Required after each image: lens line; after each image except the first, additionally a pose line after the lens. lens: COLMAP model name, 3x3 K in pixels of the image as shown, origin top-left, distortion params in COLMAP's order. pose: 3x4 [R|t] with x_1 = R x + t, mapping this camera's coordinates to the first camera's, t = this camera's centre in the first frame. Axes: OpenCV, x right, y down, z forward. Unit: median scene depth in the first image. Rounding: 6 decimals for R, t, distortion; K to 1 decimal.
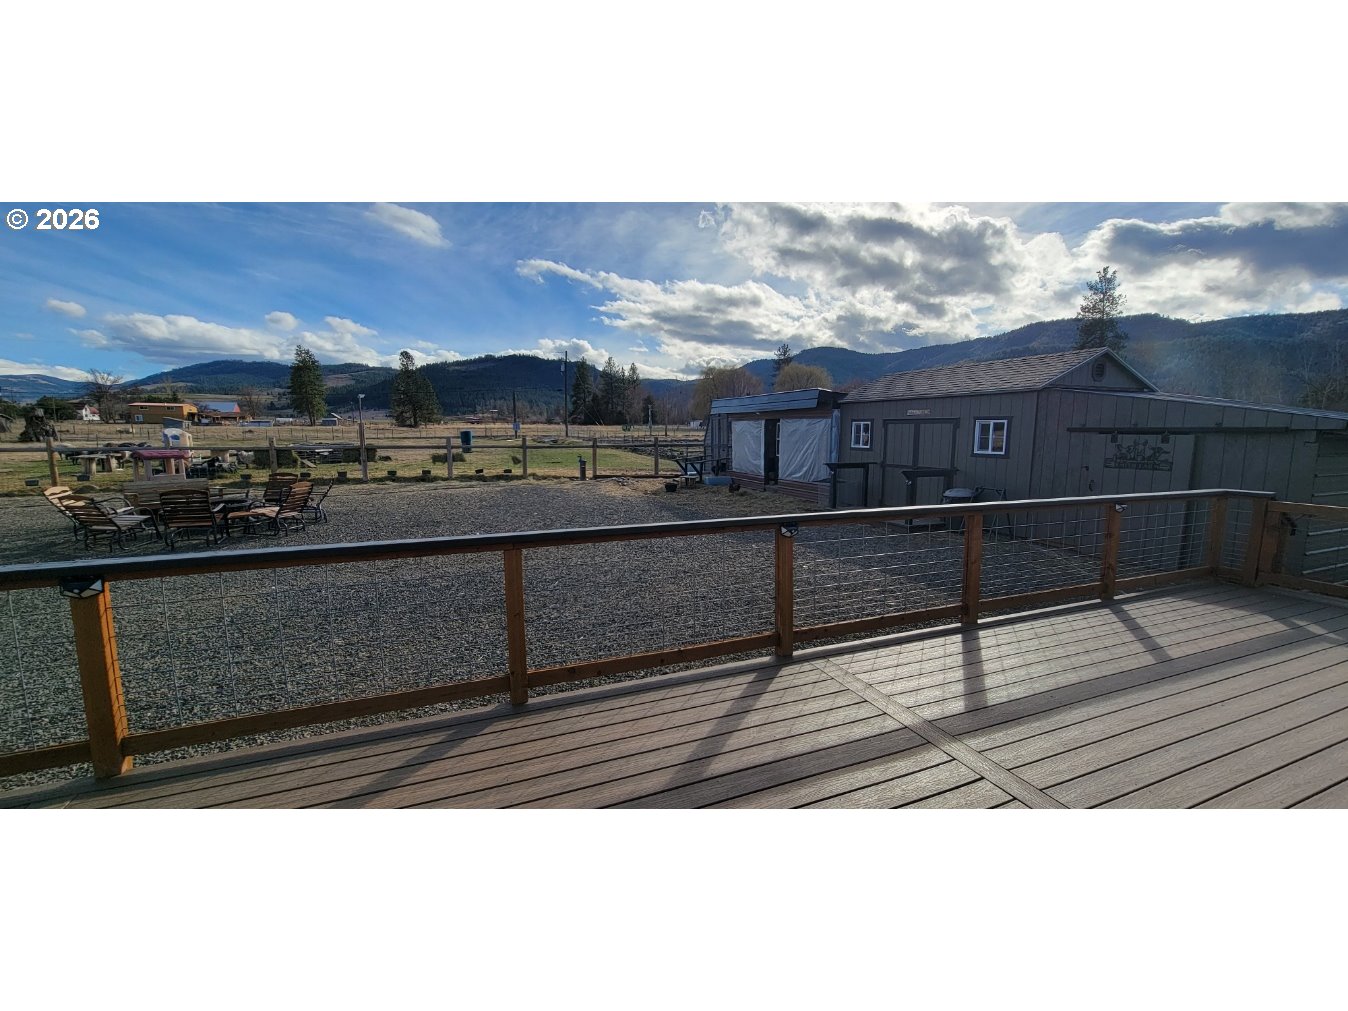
lens RADIAL K [[553.6, 0, 674.0], [0, 553.6, 505.5], [0, 0, 1]] dist [-0.002782, -0.000073]
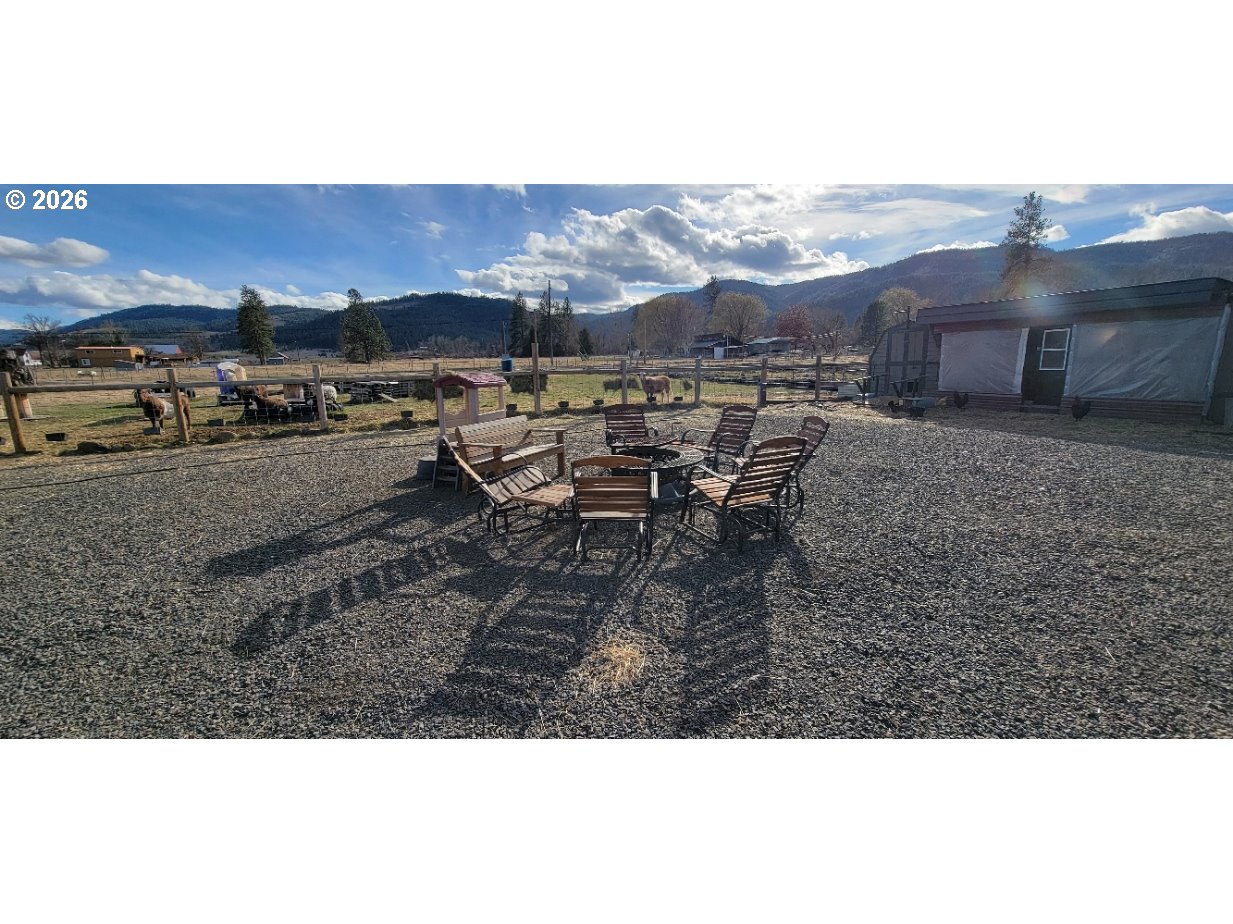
lens RADIAL K [[506.4, 0, 616.5], [0, 506.4, 462.0], [0, 0, 1]] dist [-0.002782, -0.000073]
pose [[0.998457, -0.035005, 0.043105, -0.178115], [0.032272, 0.997521, 0.062527, -0.006378], [-0.045187, -0.061039, 0.997112, 0.086859]]
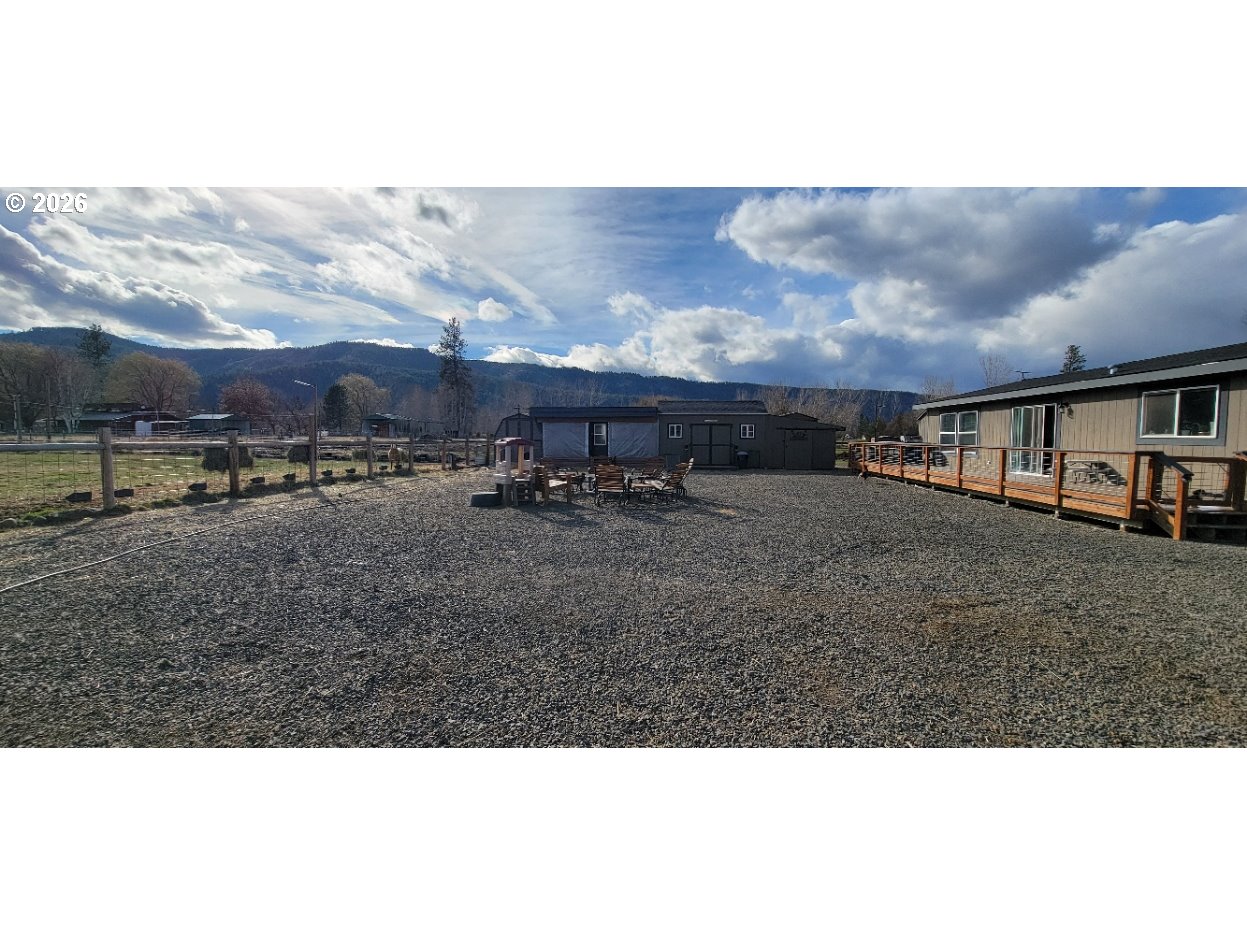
lens RADIAL K [[512.1, 0, 623.5], [0, 512.1, 467.5], [0, 0, 1]] dist [-0.002782, -0.000073]
pose [[0.481538, -0.055867, 0.874643, -0.380538], [0.118035, 0.993008, -0.001557, -0.004040], [-0.868440, 0.103988, 0.484765, 0.074703]]
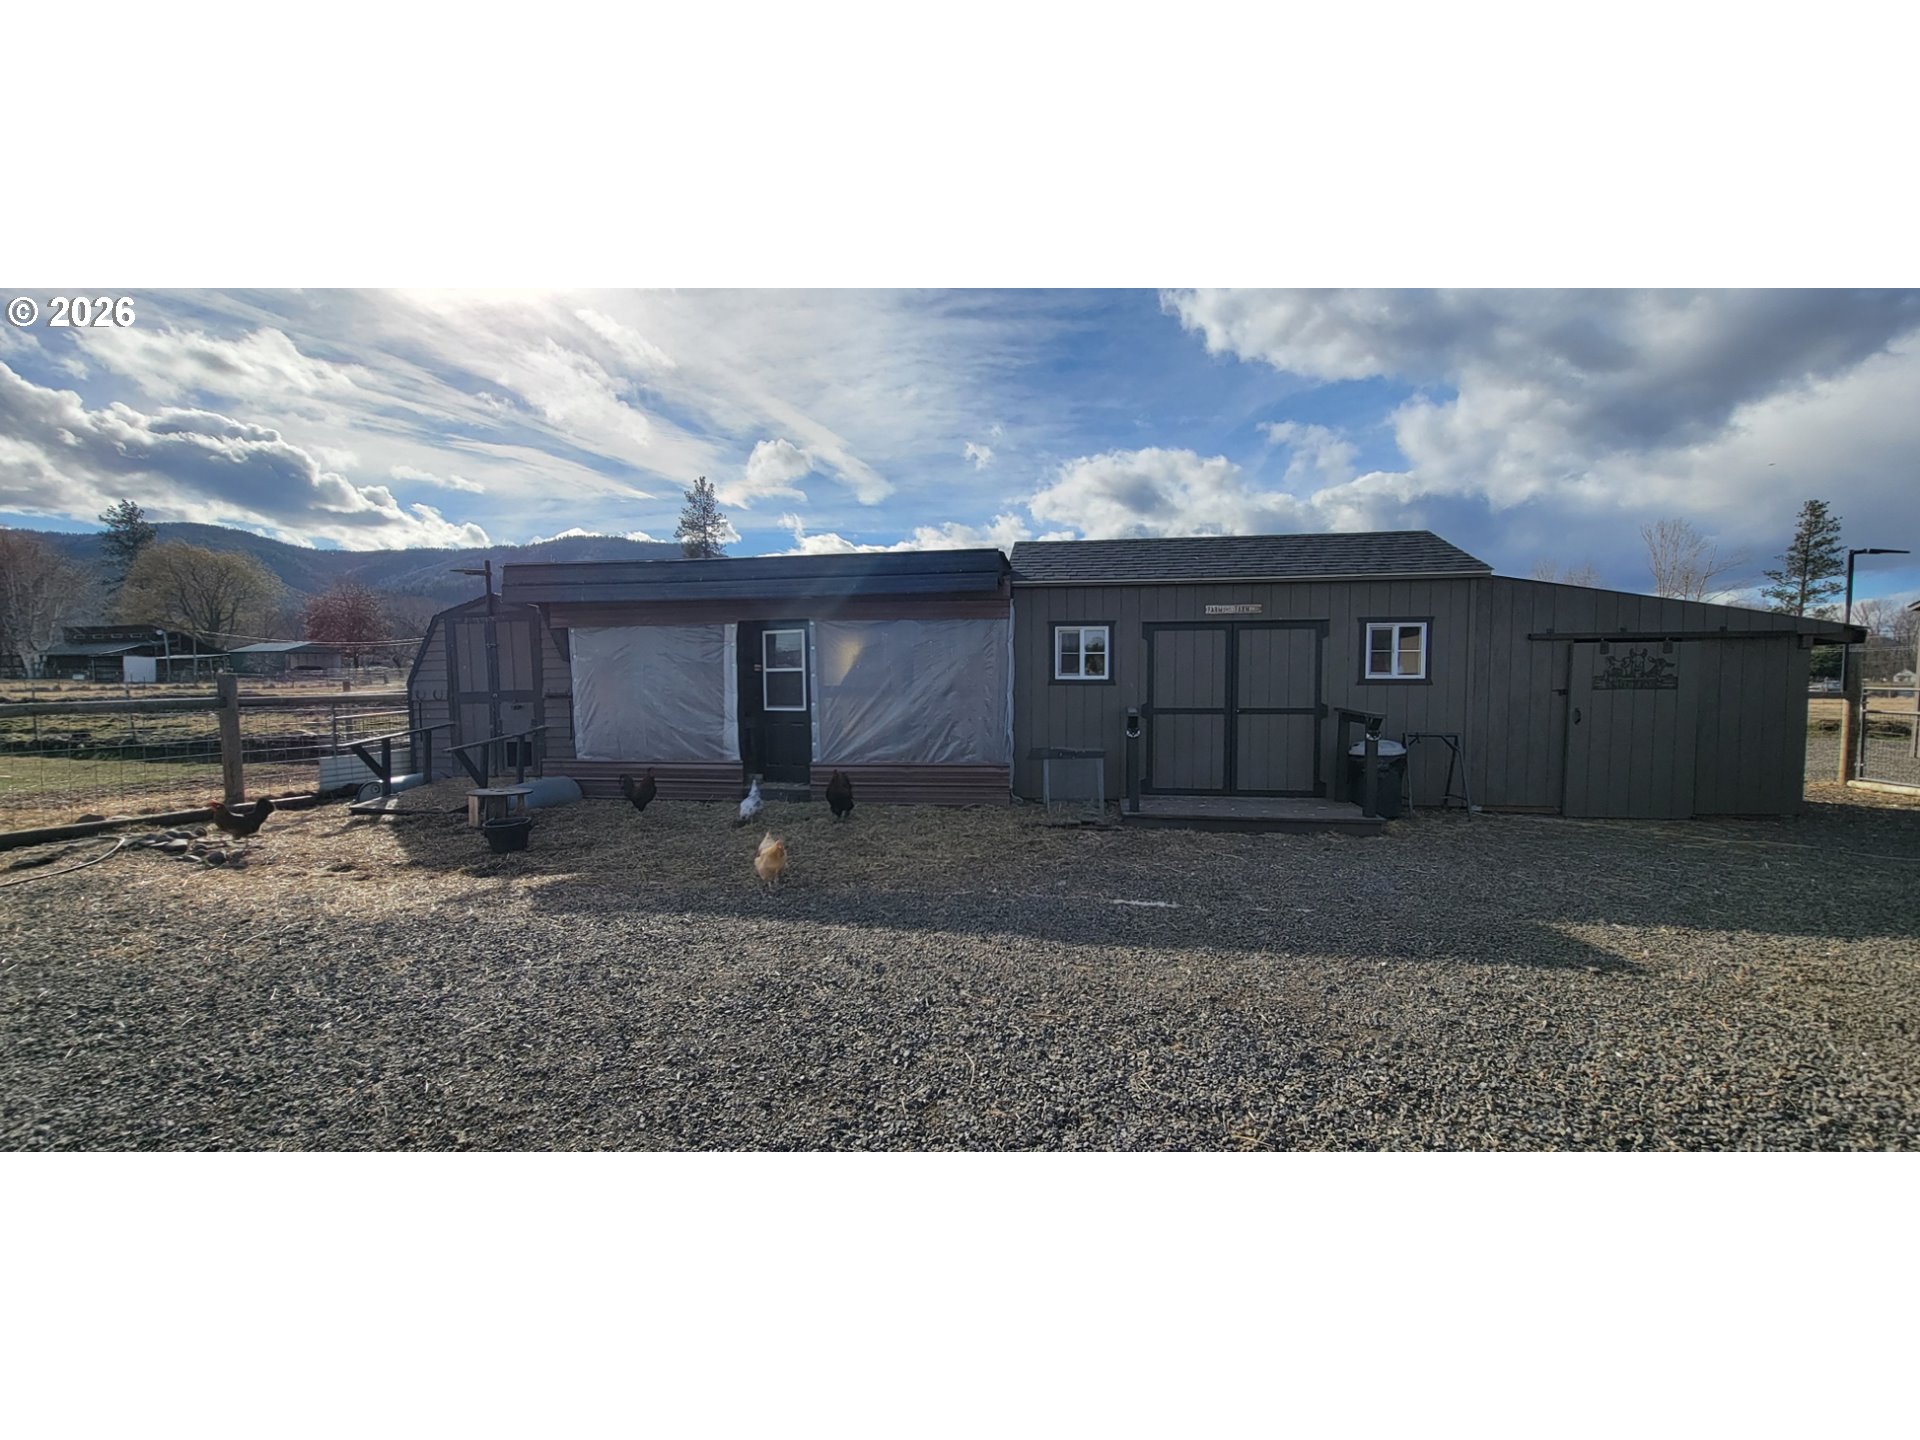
lens RADIAL K [[808.9, 0, 960.0], [0, 808.9, 720.0], [0, 0, 1]] dist [-0.005731, -0.000197]
pose [[0.521053, -0.054393, 0.851789, -0.090131], [0.123463, 0.992275, -0.012160, -0.020248], [-0.844547, 0.111501, 0.523743, 0.197957]]
